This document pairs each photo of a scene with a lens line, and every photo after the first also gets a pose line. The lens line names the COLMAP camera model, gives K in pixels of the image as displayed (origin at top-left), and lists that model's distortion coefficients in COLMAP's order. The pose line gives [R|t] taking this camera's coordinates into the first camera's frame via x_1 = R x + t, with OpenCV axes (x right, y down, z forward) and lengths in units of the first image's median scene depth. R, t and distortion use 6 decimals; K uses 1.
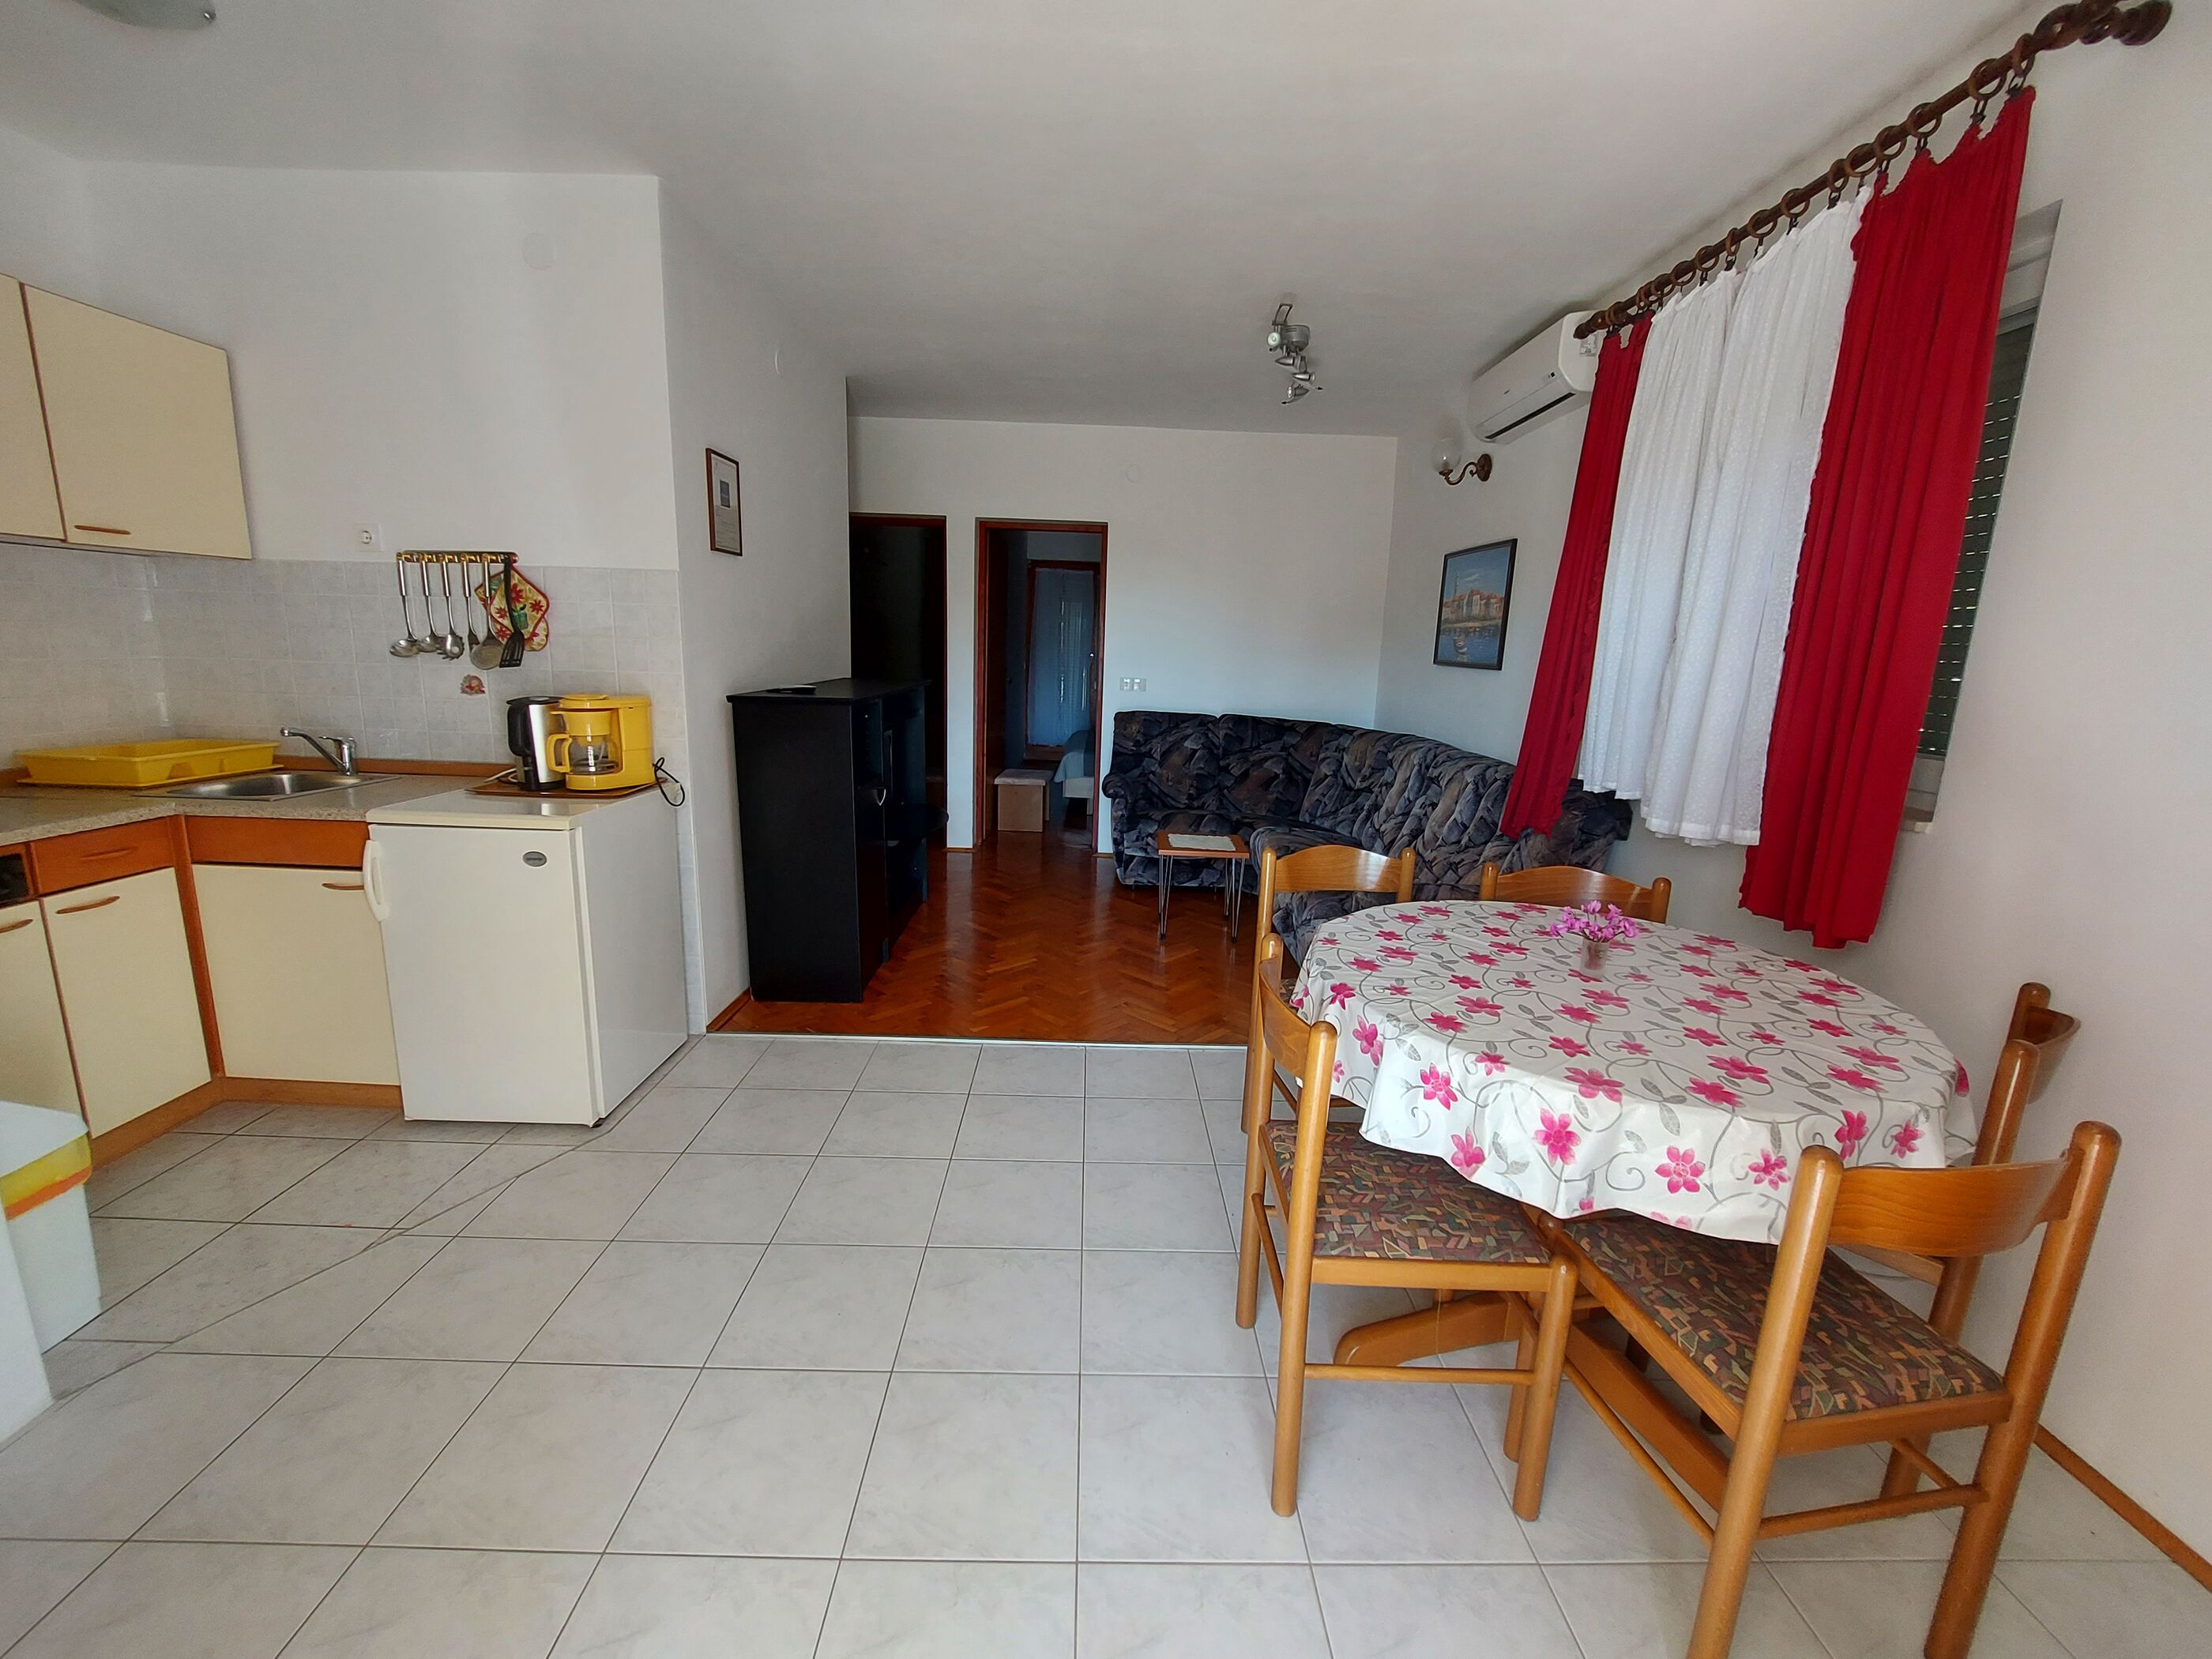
lens RADIAL K [[895.3, 0, 1113.7], [0, 895.3, 836.8], [0, 0, 1]] dist [-0.013051, -0.000281]
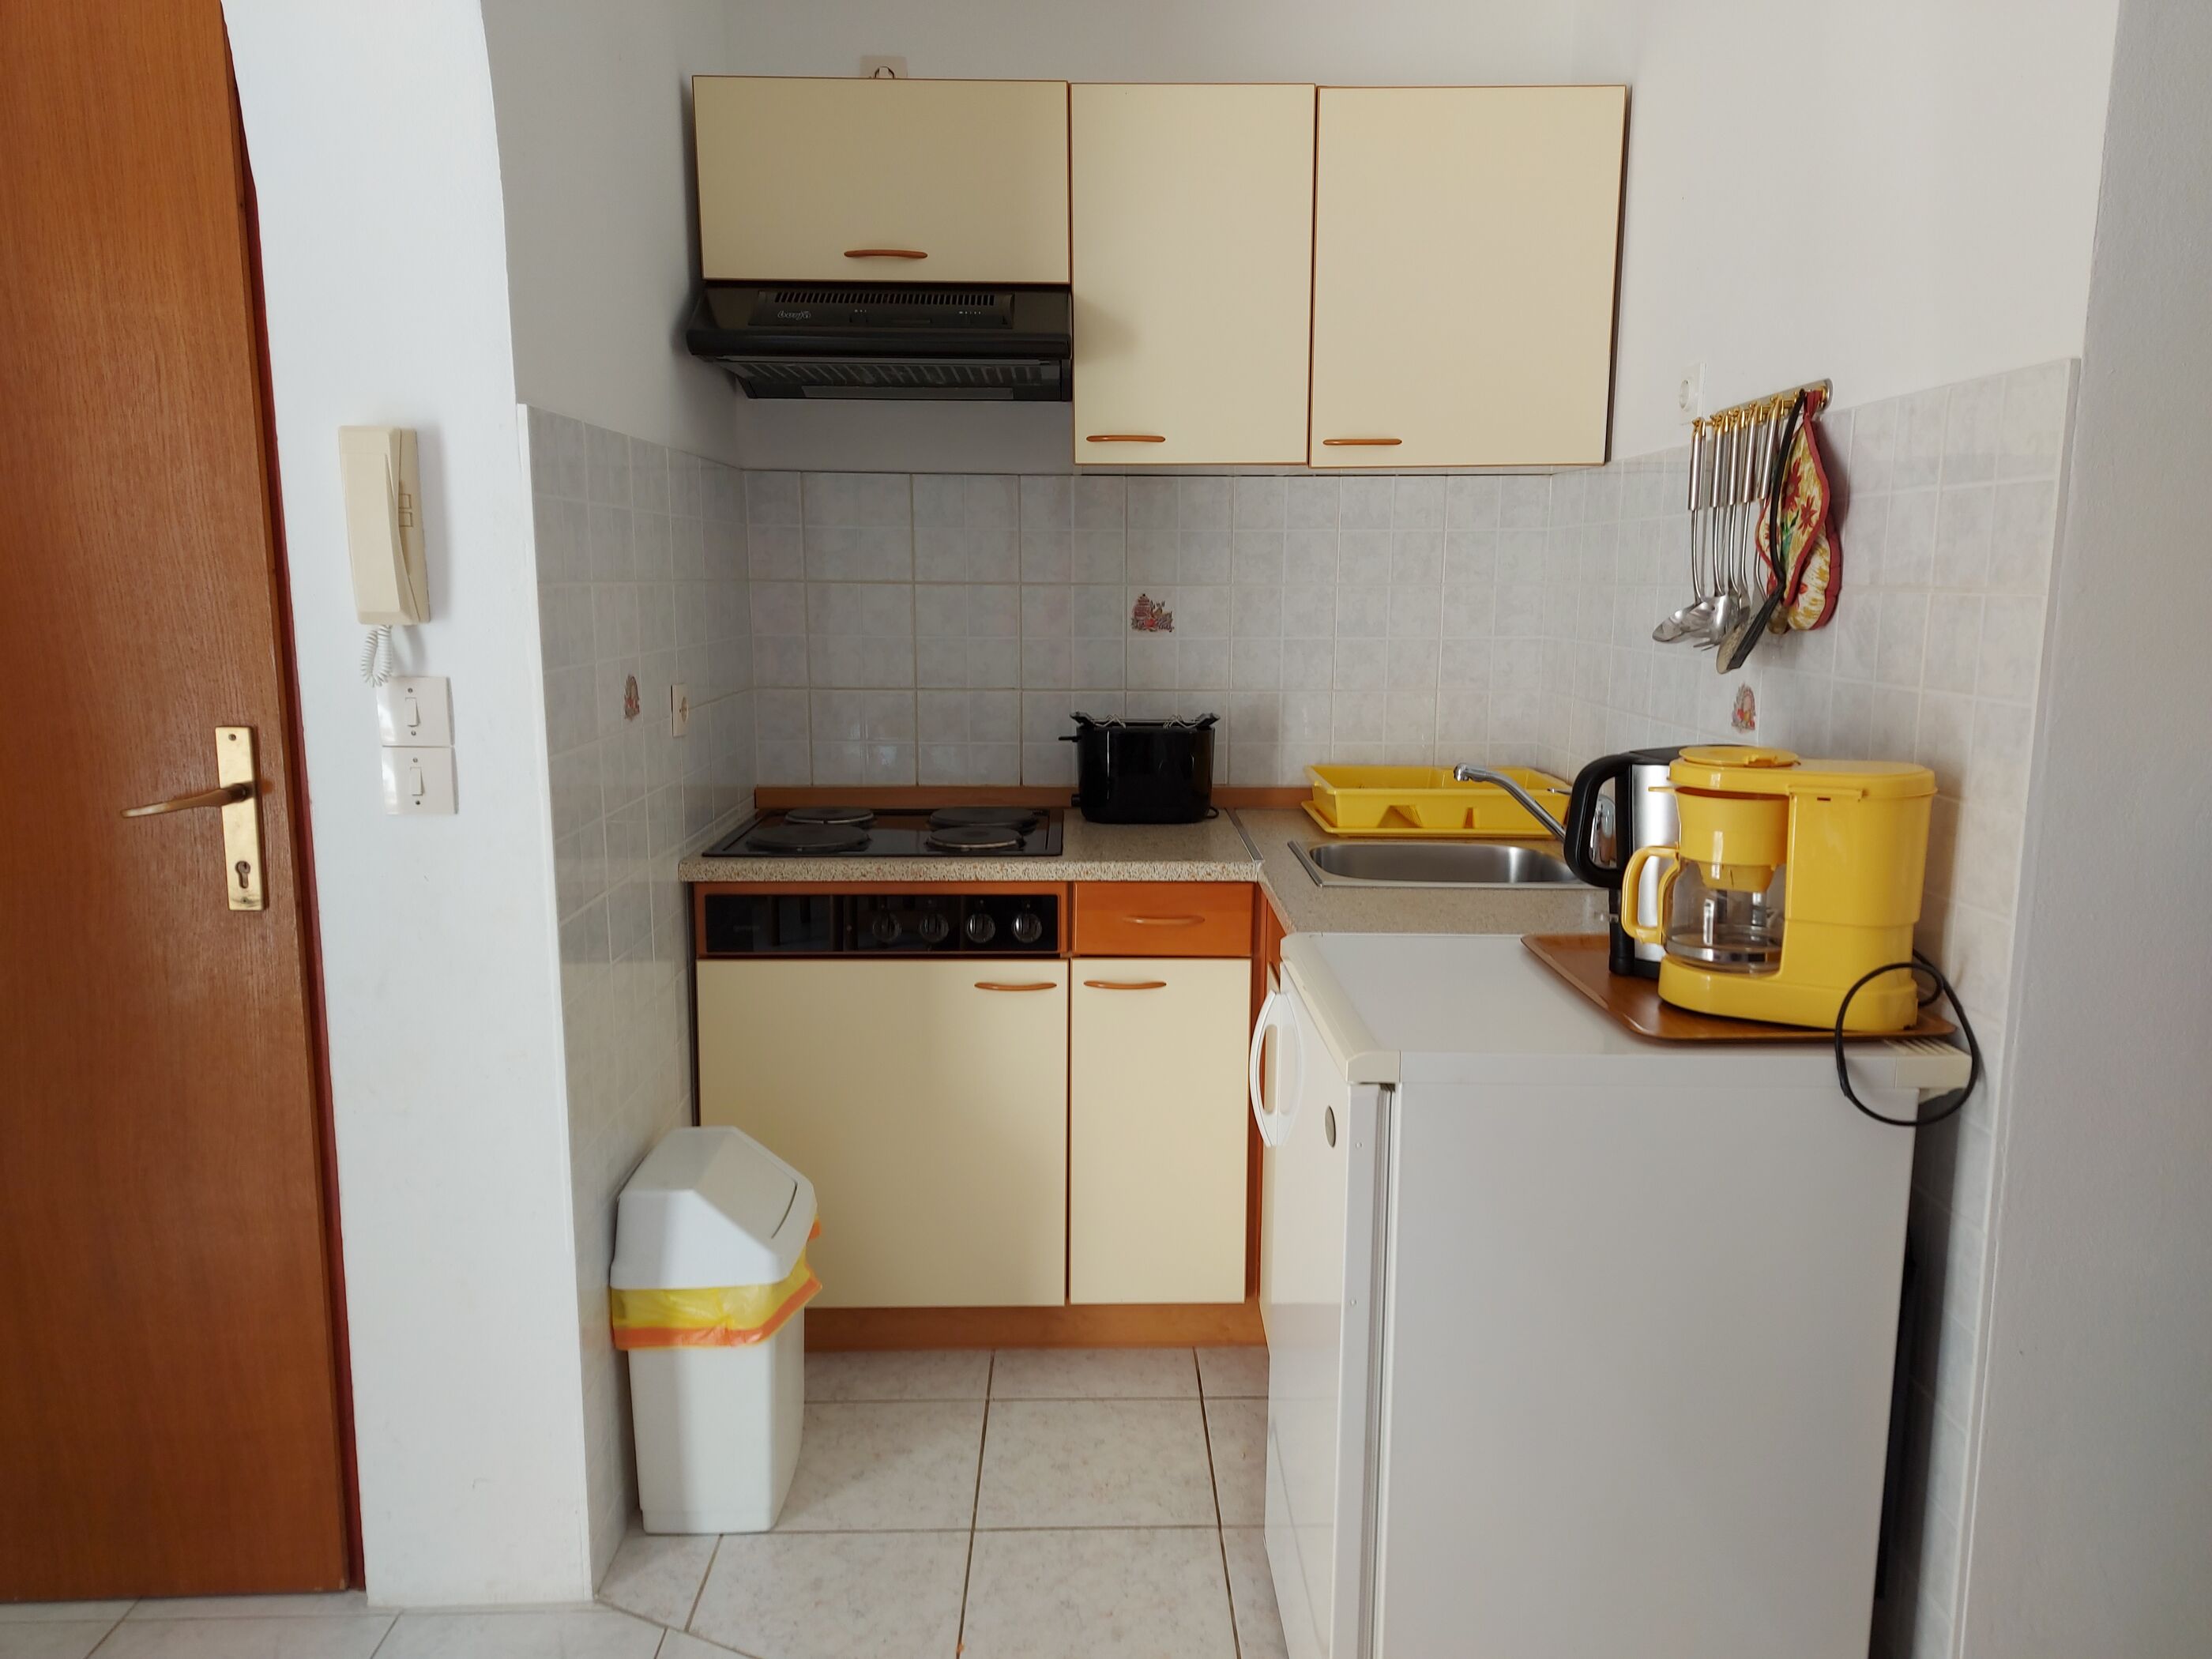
lens RADIAL K [[1588.4, 0, 1122.0], [0, 1588.4, 829.1], [0, 0, 1]] dist [0.050464, -0.000606]
pose [[0.003536, 0.123982, -0.992278, 0.054112], [-0.212041, 0.969813, 0.120420, -0.152704], [0.977254, 0.209978, 0.029718, 0.738684]]
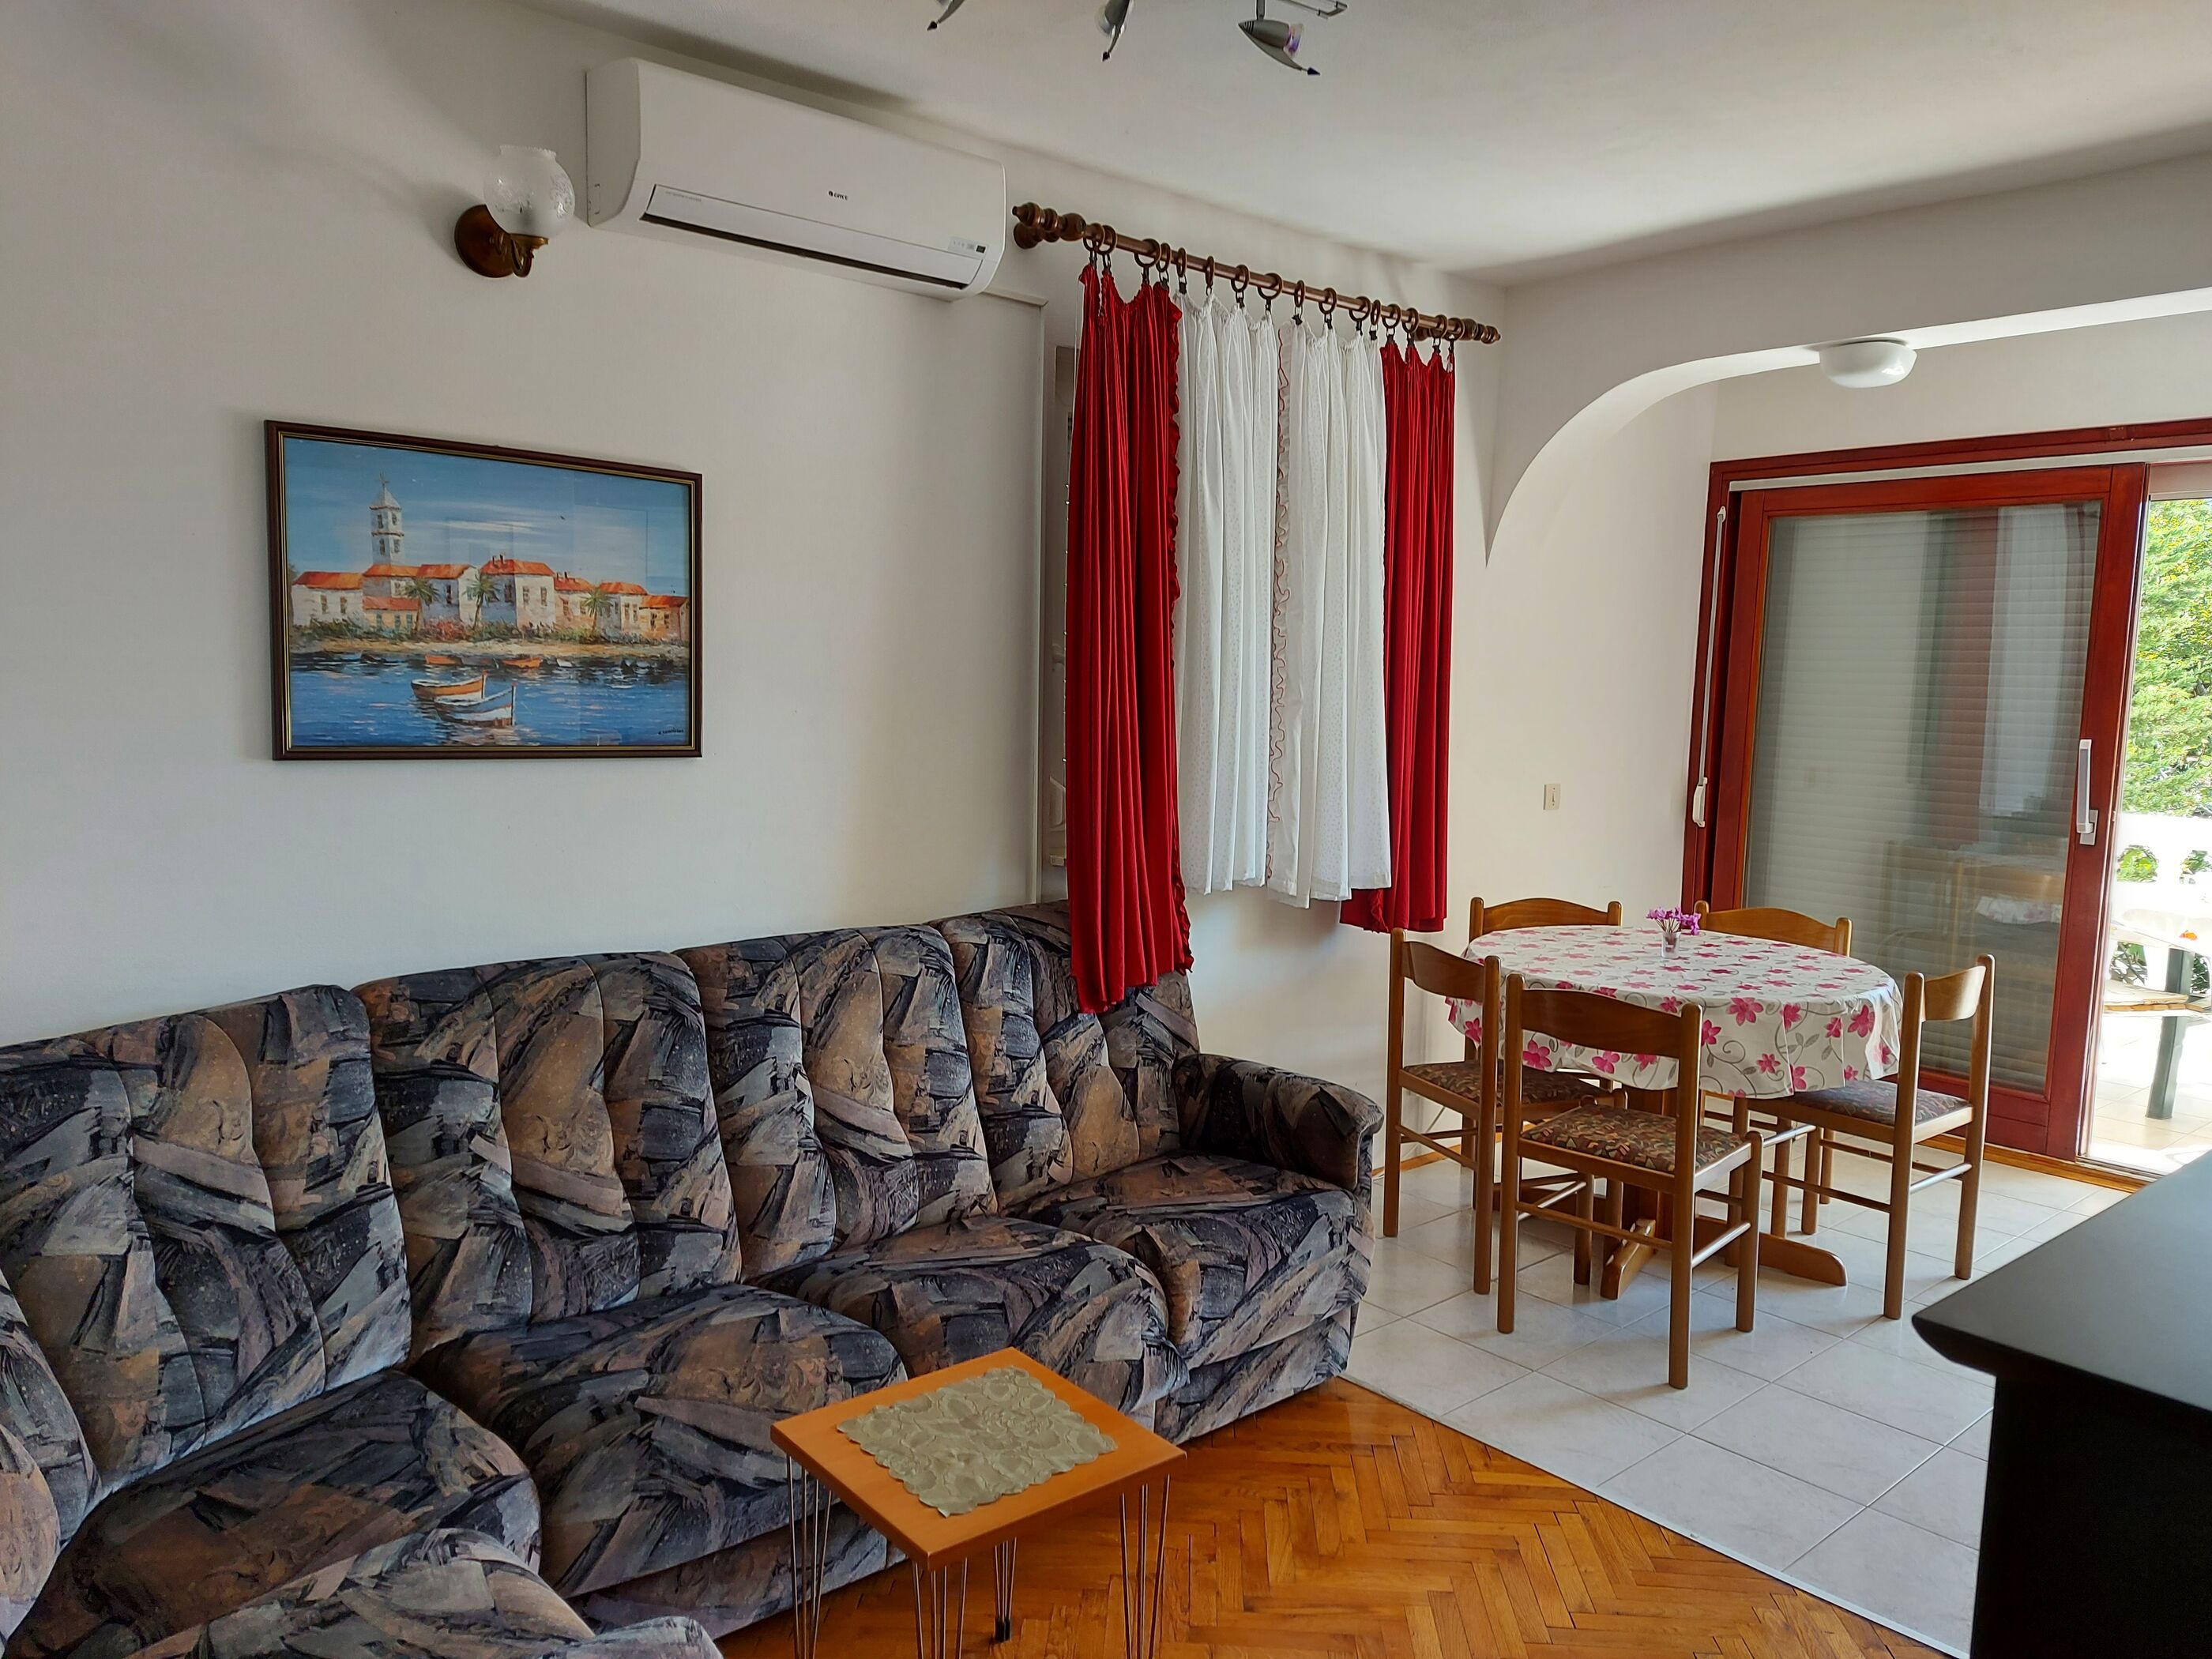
lens RADIAL K [[1588.4, 0, 1122.0], [0, 1588.4, 829.1], [0, 0, 1]] dist [0.050464, -0.000606]
pose [[-0.652150, -0.127313, 0.747324, -0.471955], [0.114392, 0.957984, 0.263024, -0.489782], [-0.749410, 0.257019, -0.610185, 1.939291]]
